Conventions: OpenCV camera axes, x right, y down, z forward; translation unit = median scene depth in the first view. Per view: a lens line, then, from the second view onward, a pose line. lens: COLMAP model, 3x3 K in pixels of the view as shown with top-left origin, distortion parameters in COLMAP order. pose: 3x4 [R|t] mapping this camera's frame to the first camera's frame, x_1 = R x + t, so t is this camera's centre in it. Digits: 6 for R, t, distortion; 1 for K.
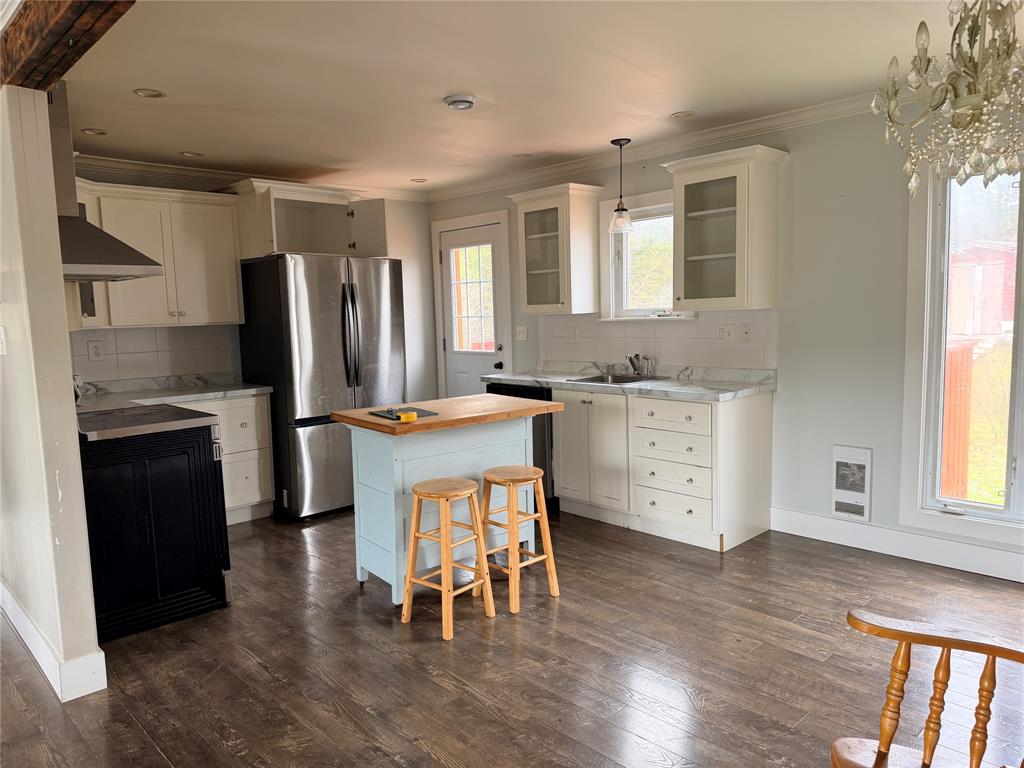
lens RADIAL K [[711.7, 0, 508.0], [0, 711.7, 380.5], [0, 0, 1]] dist [0.025259, -0.024760]
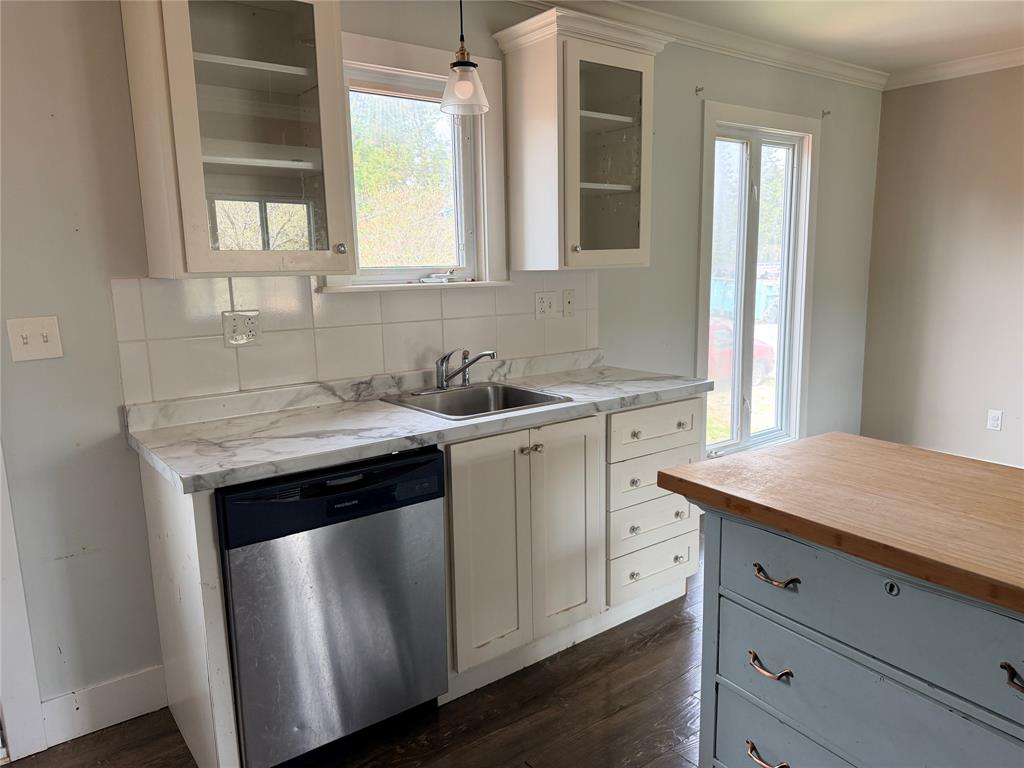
lens RADIAL K [[711.7, 0, 508.4], [0, 711.7, 389.7], [0, 0, 1]] dist [0.025259, -0.024760]
pose [[0.118181, -0.143125, 0.982623, -0.420372], [0.119431, 0.984423, 0.129023, -0.085604], [-0.985784, 0.102108, 0.133433, 1.048980]]
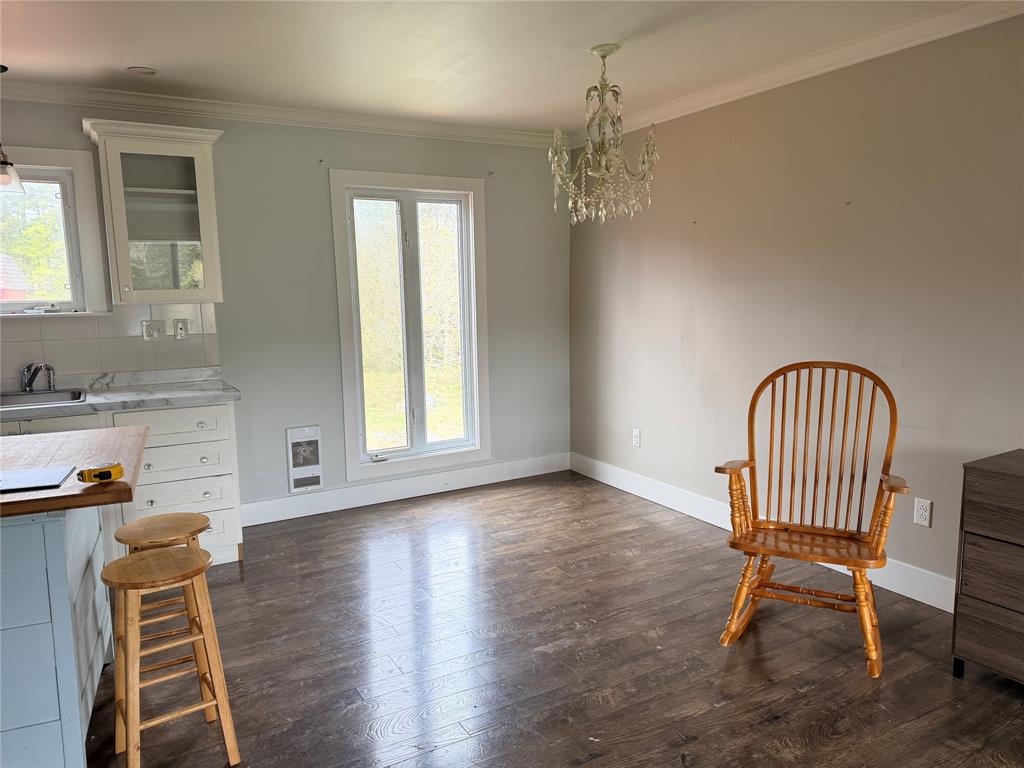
lens RADIAL K [[711.7, 0, 515.8], [0, 711.7, 381.8], [0, 0, 1]] dist [0.025259, -0.024760]
pose [[0.222409, -0.100235, 0.969787, -0.505354], [0.103107, 0.991541, 0.078837, -0.029326], [-0.969486, 0.082458, 0.230862, 0.406712]]
